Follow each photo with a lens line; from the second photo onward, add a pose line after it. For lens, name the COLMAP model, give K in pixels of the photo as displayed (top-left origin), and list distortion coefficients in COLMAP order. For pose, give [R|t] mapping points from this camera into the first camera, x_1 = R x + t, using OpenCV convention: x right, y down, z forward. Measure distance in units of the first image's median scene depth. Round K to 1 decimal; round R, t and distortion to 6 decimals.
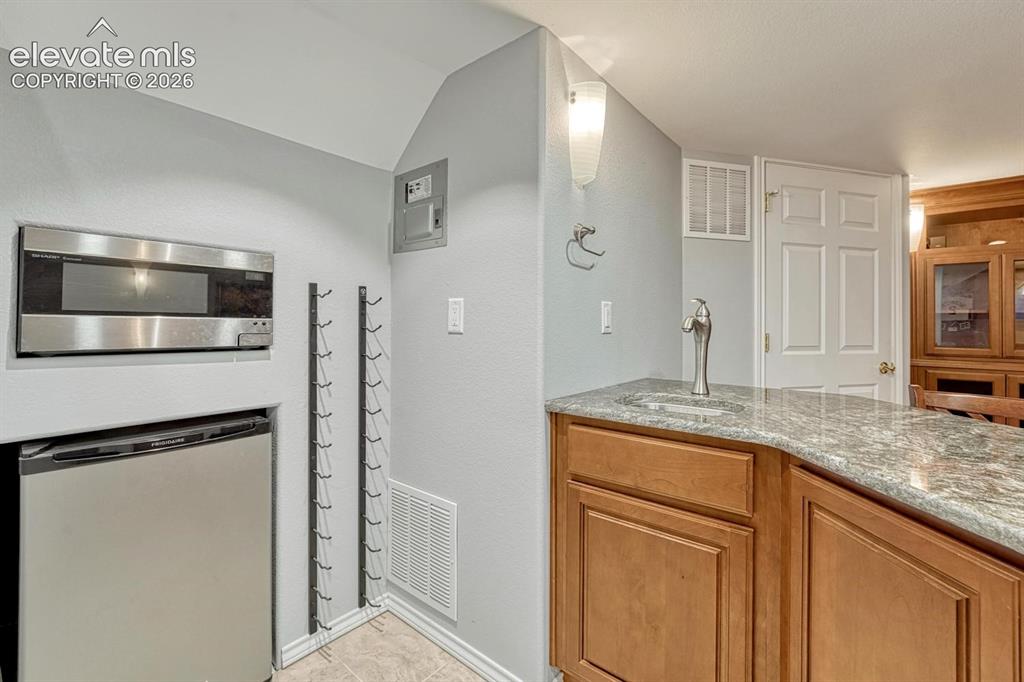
lens RADIAL K [[437.1, 0, 515.3], [0, 437.1, 319.2], [0, 0, 1]] dist [-0.016291, 0.000044]
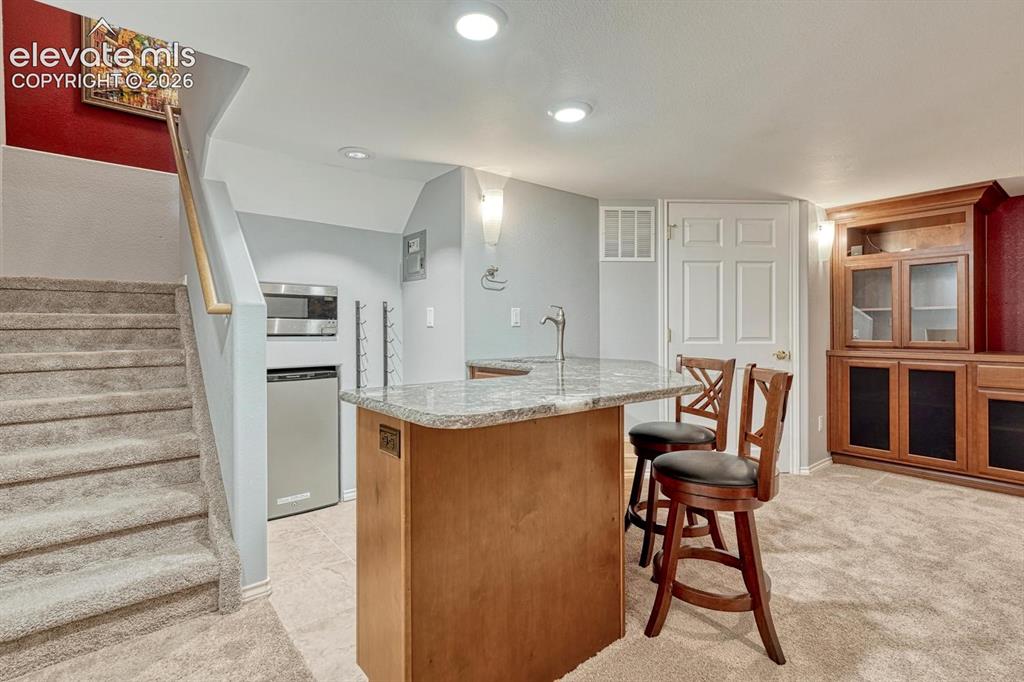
lens RADIAL K [[481.1, 0, 507.1], [0, 481.1, 331.3], [0, 0, 1]] dist [0.000018, 0.000748]
pose [[0.979927, -0.006940, -0.199237, 0.543089], [0.009908, 0.999854, 0.013905, 0.023875], [0.199111, -0.015600, 0.979853, -0.847851]]
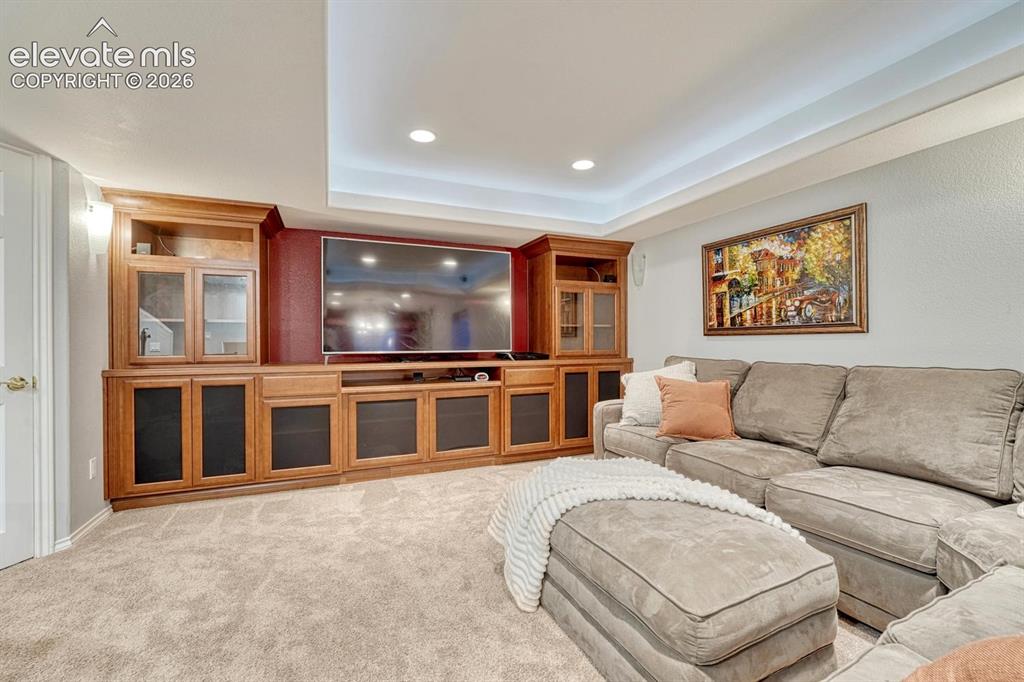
lens RADIAL K [[434.7, 0, 509.9], [0, 434.7, 339.6], [0, 0, 1]] dist [-0.002953, 0.000001]
pose [[0.456567, -0.005793, 0.889670, 0.852102], [-0.004895, 0.999947, 0.009023, 0.026218], [-0.889676, -0.008475, 0.456514, -0.345091]]
